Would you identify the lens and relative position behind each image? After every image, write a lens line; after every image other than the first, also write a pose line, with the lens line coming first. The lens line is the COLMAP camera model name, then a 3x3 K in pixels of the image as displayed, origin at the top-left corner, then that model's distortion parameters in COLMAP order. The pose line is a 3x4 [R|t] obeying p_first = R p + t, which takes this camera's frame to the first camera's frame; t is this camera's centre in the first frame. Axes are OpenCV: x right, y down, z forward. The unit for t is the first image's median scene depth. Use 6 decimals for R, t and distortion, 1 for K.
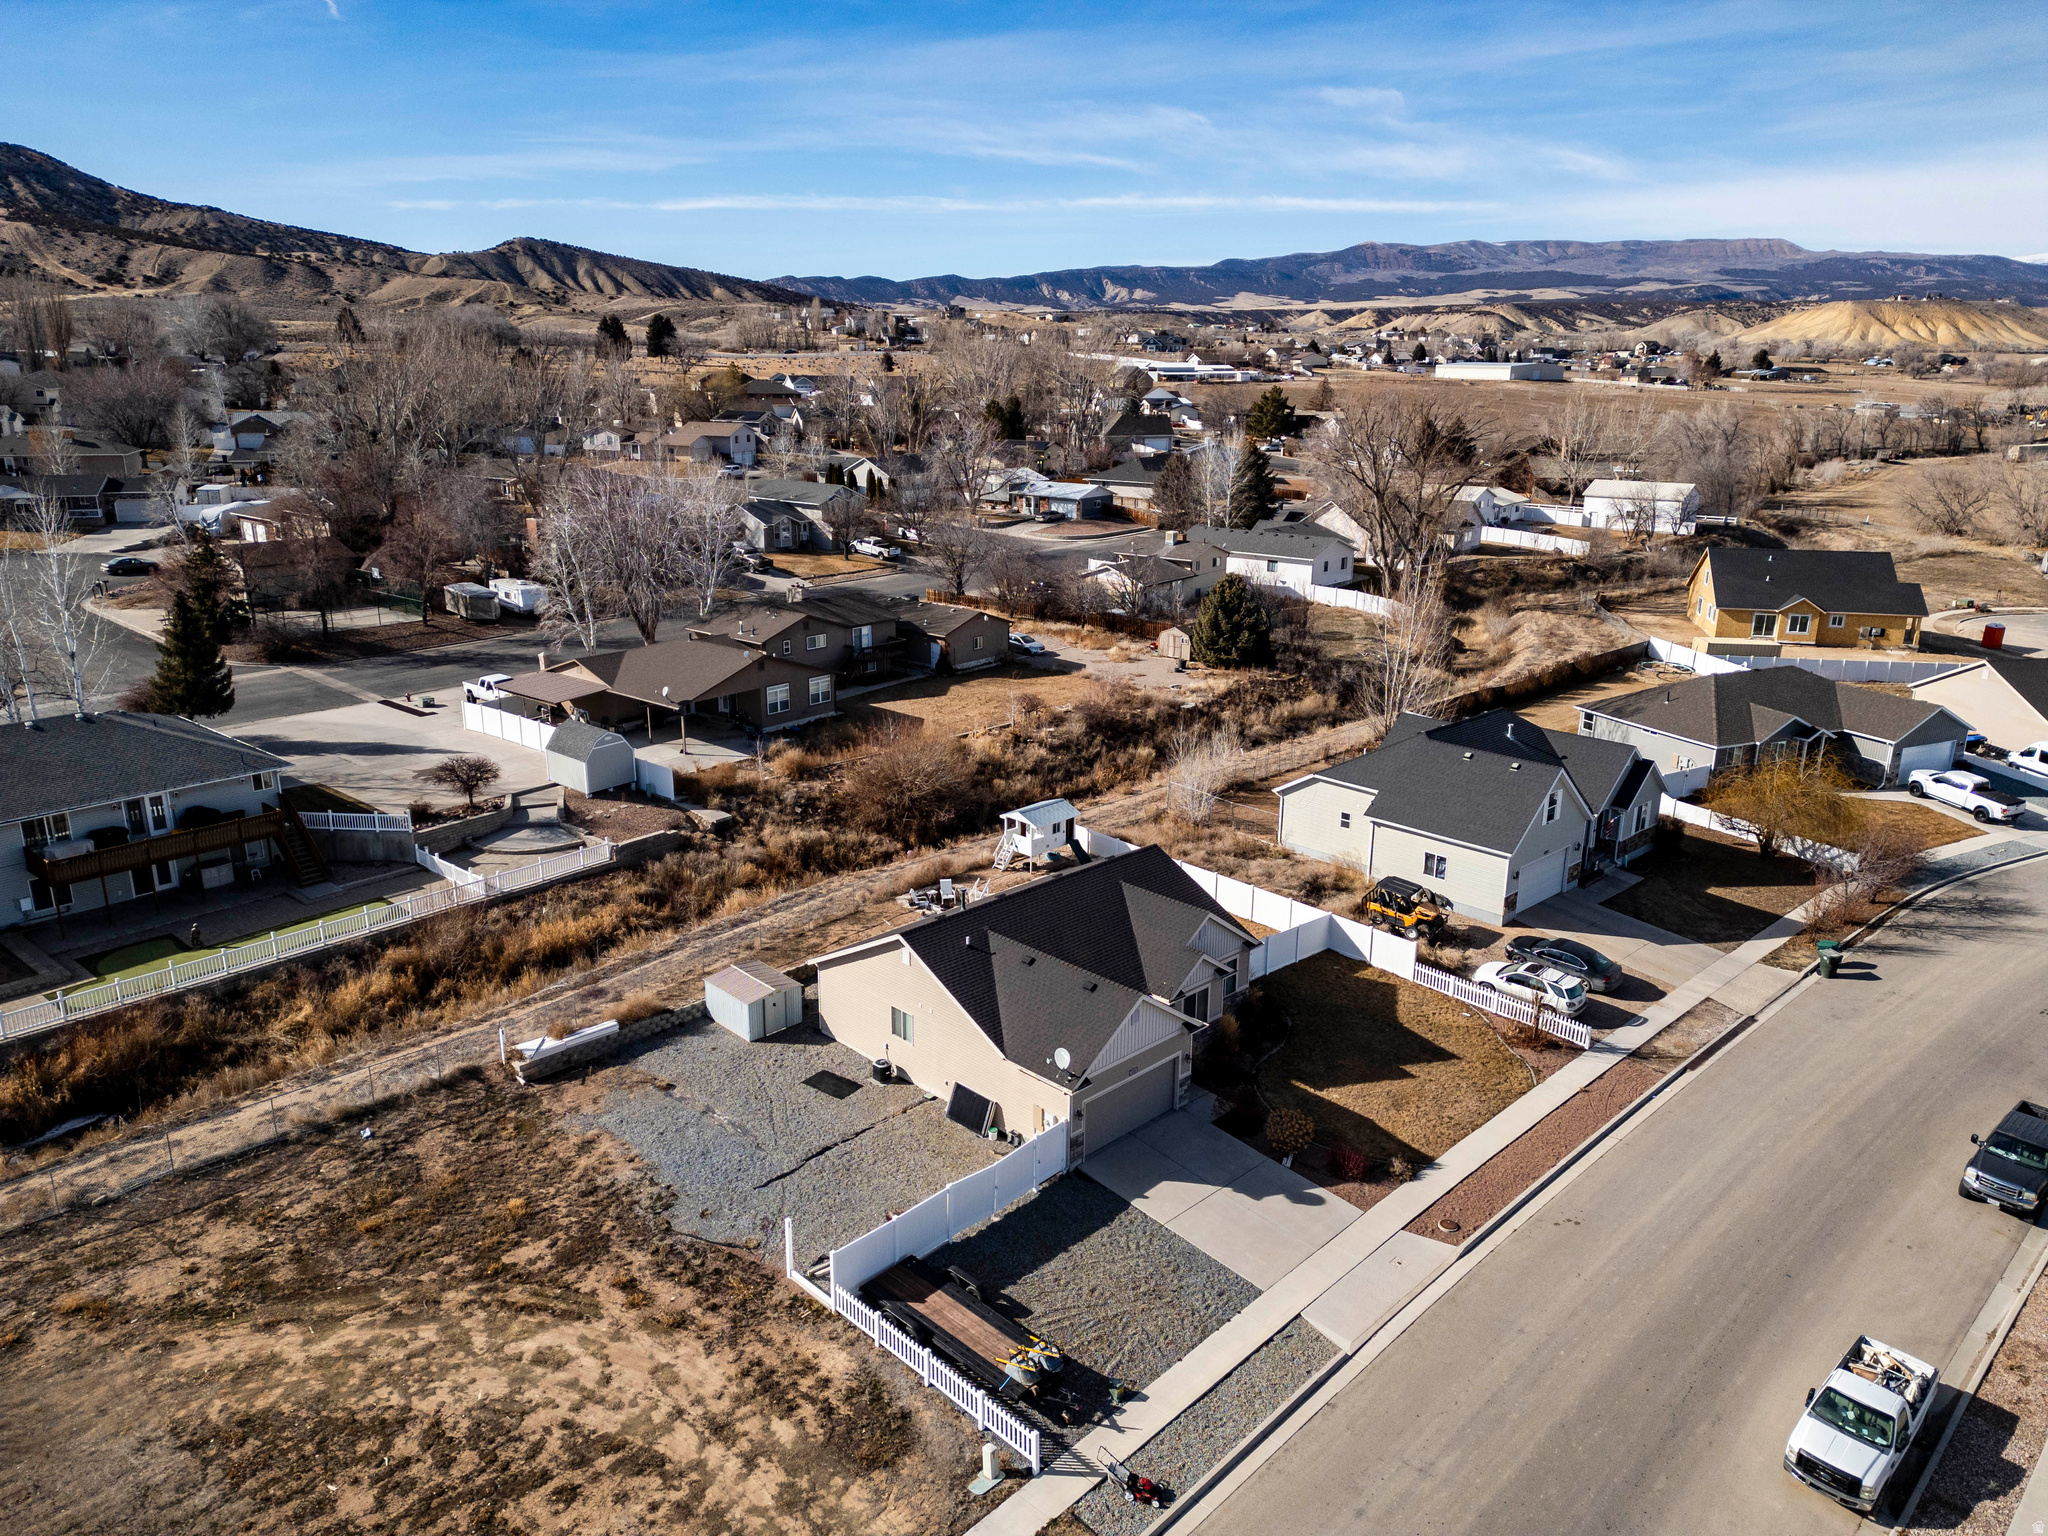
lens RADIAL K [[1422.6, 0, 1027.1], [0, 1422.6, 770.0], [0, 0, 1]] dist [0.078529, -0.070699]
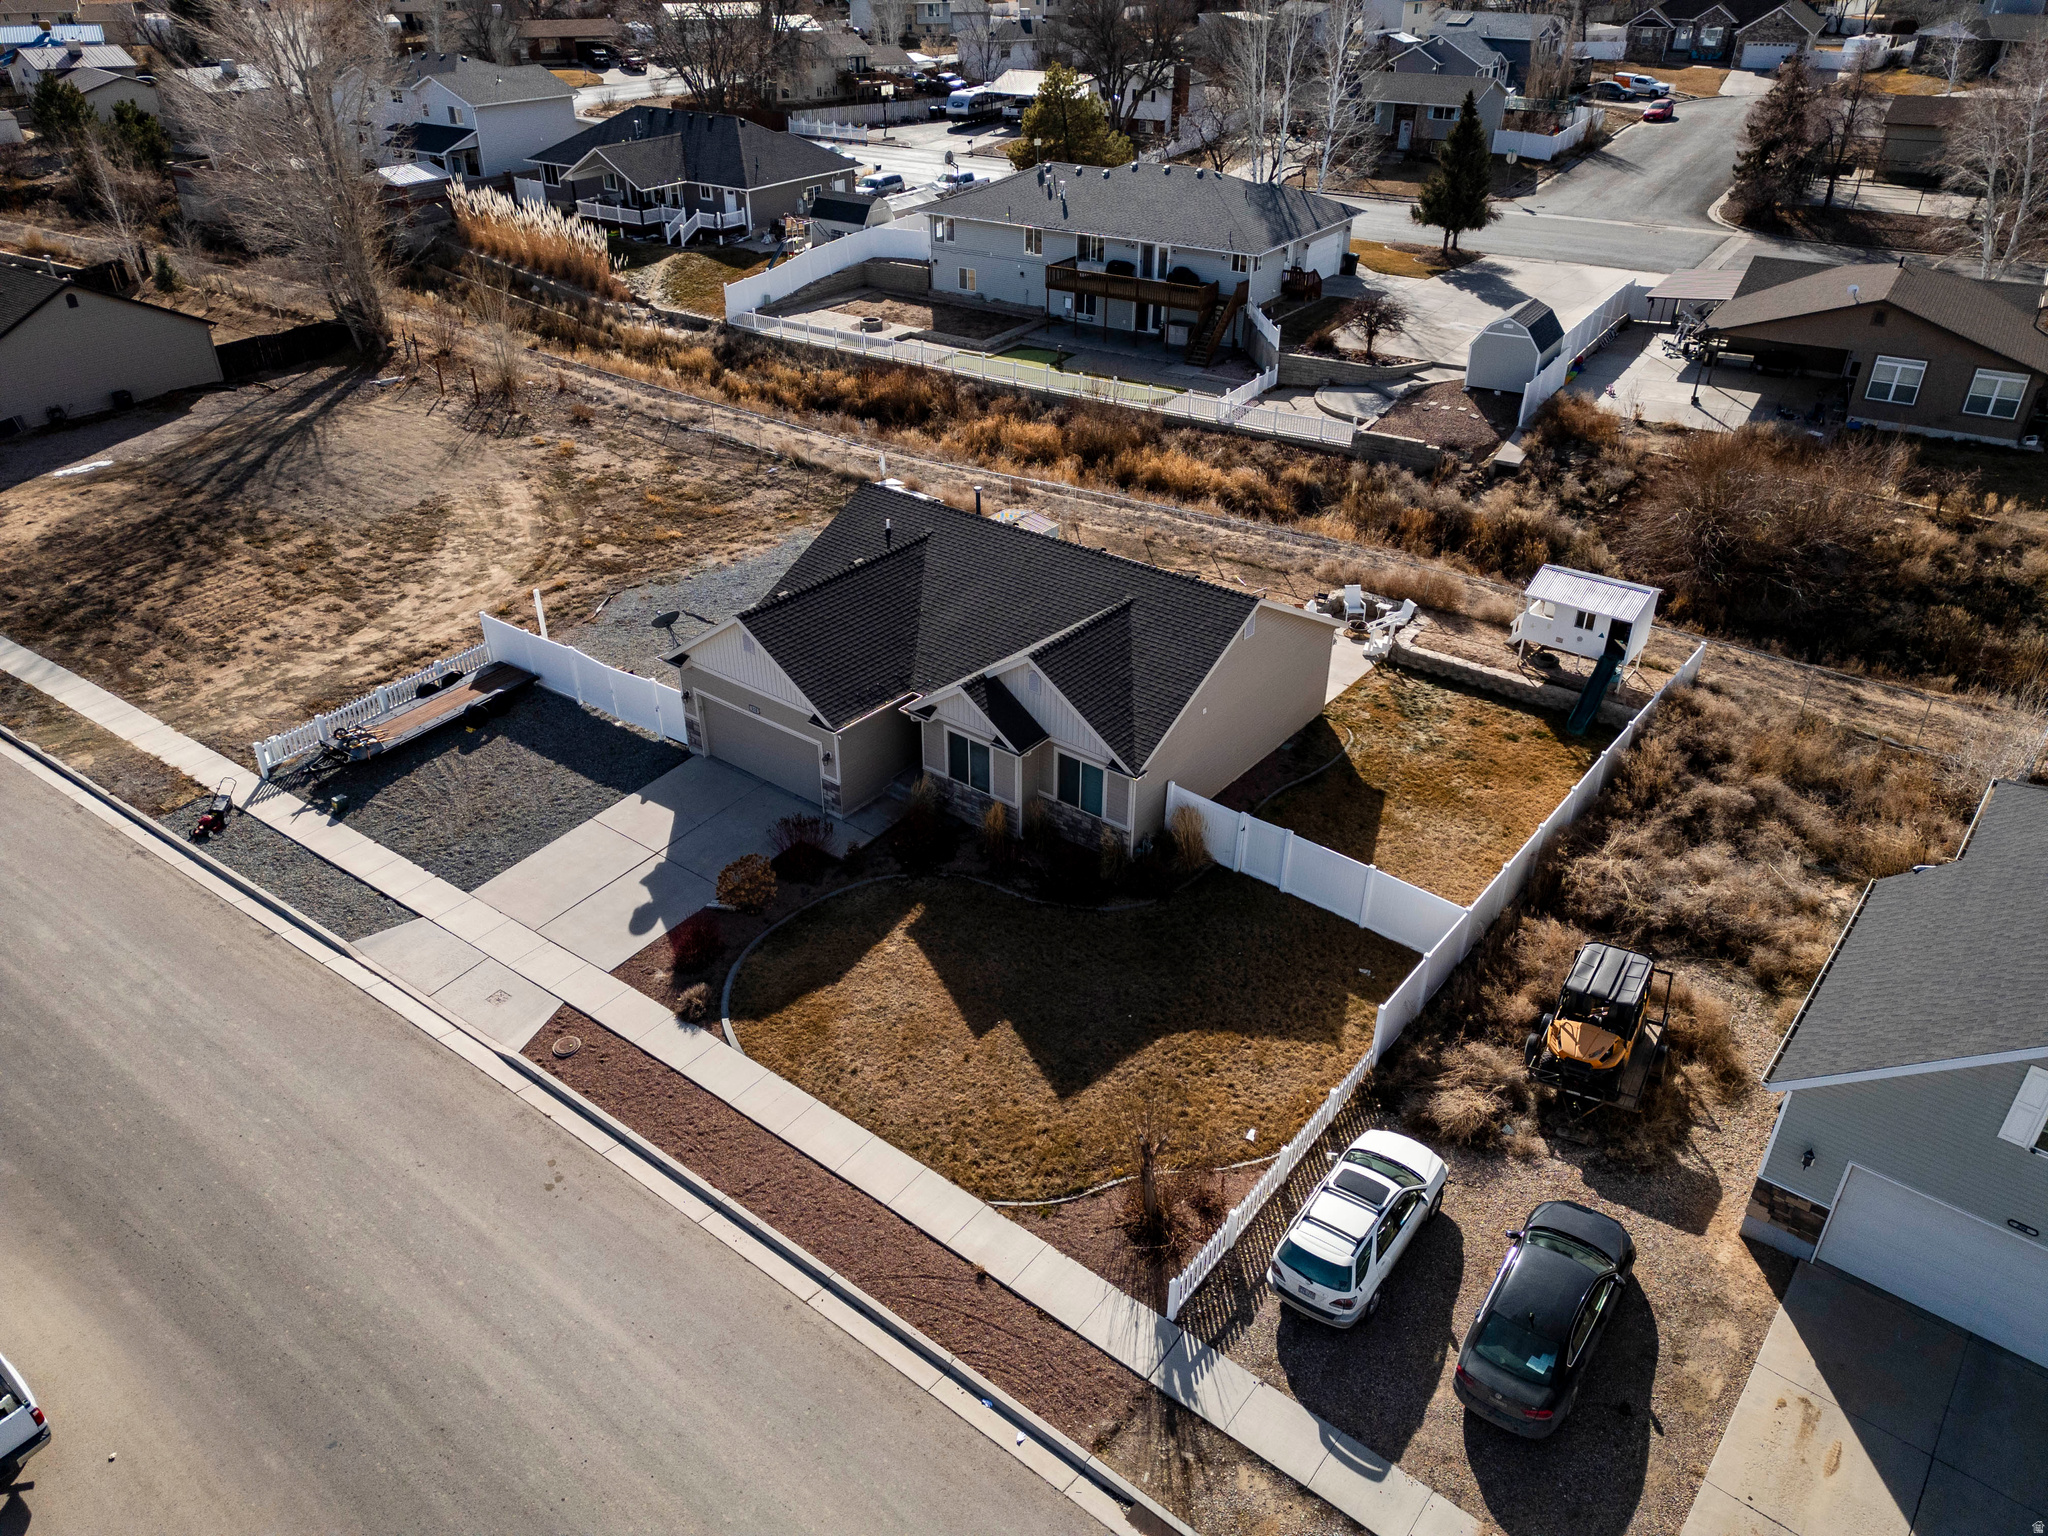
lens RADIAL K [[1422.6, 0, 1024.8], [0, 1422.6, 776.4], [0, 0, 1]] dist [0.078529, -0.070699]
pose [[0.123287, 0.508188, -0.852376, 0.766880], [-0.280736, 0.841703, 0.461220, -0.165112], [0.951834, 0.182430, 0.246437, 0.911989]]
